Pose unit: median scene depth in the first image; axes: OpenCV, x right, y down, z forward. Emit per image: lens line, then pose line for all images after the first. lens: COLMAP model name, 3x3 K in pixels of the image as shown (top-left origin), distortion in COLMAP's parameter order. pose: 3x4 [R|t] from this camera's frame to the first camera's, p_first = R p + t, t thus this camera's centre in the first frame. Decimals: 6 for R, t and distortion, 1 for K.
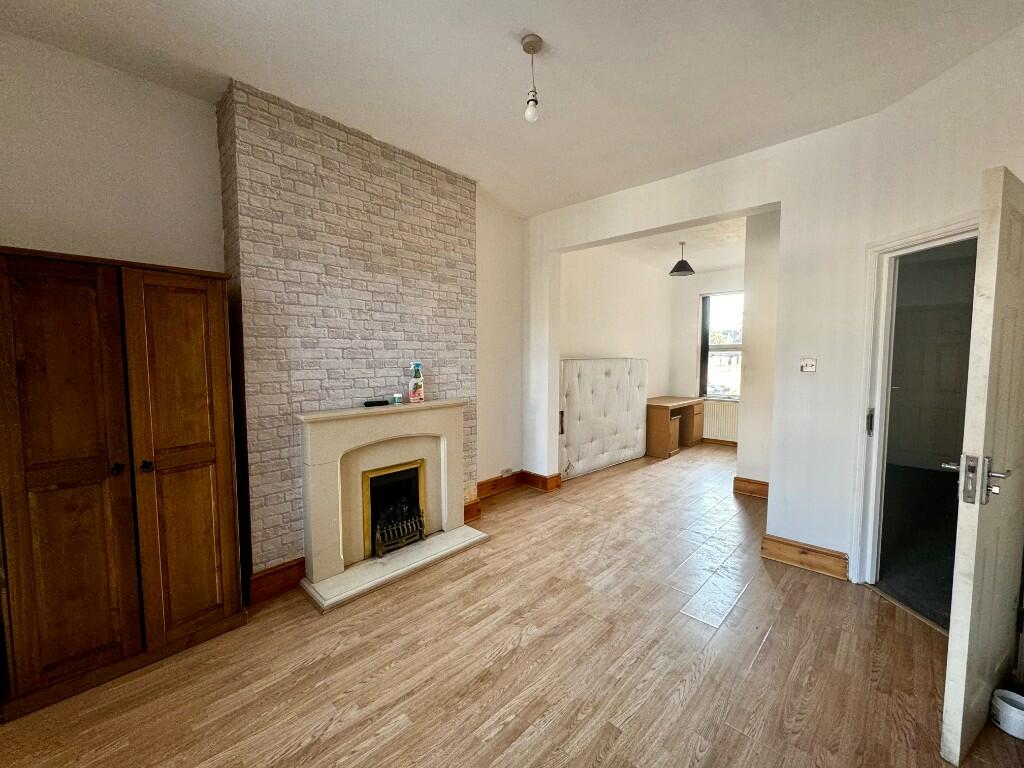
lens RADIAL K [[409.0, 0, 512.1], [0, 409.0, 383.4], [0, 0, 1]] dist [-0.003451, 0.000096]
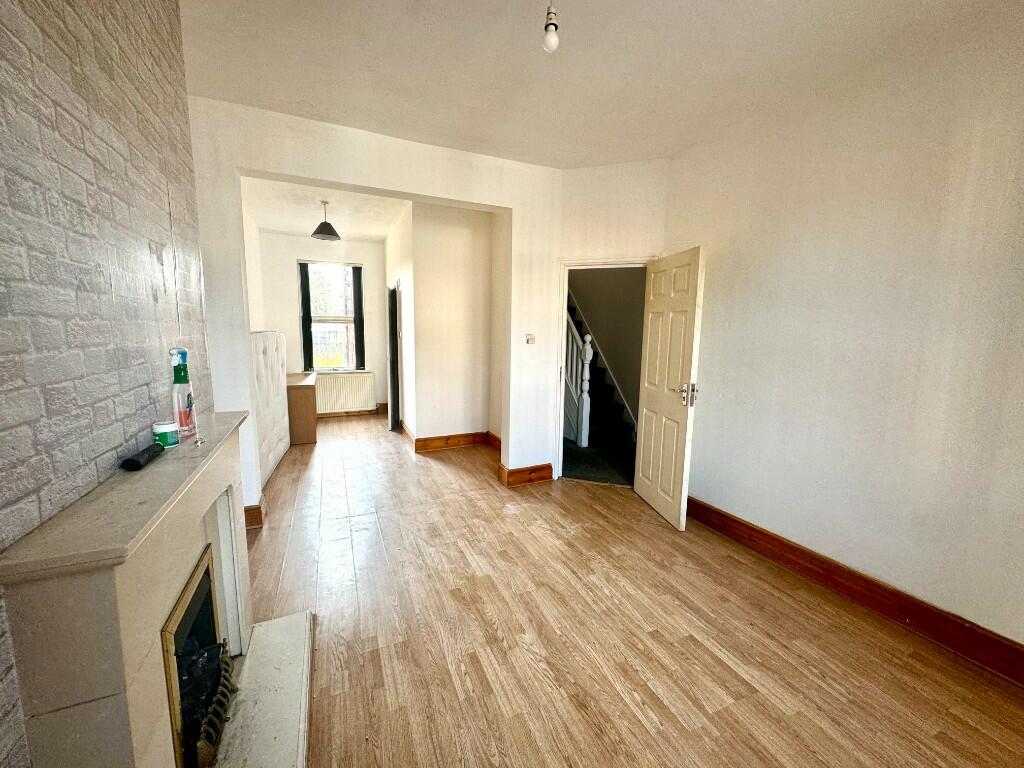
lens RADIAL K [[409.0, 0, 510.4], [0, 409.0, 382.0], [0, 0, 1]] dist [-0.003451, 0.000096]
pose [[0.377959, -0.118471, 0.918211, -0.658093], [0.050349, 0.992941, 0.107388, -0.057815], [-0.924452, 0.005643, 0.381256, 0.612287]]
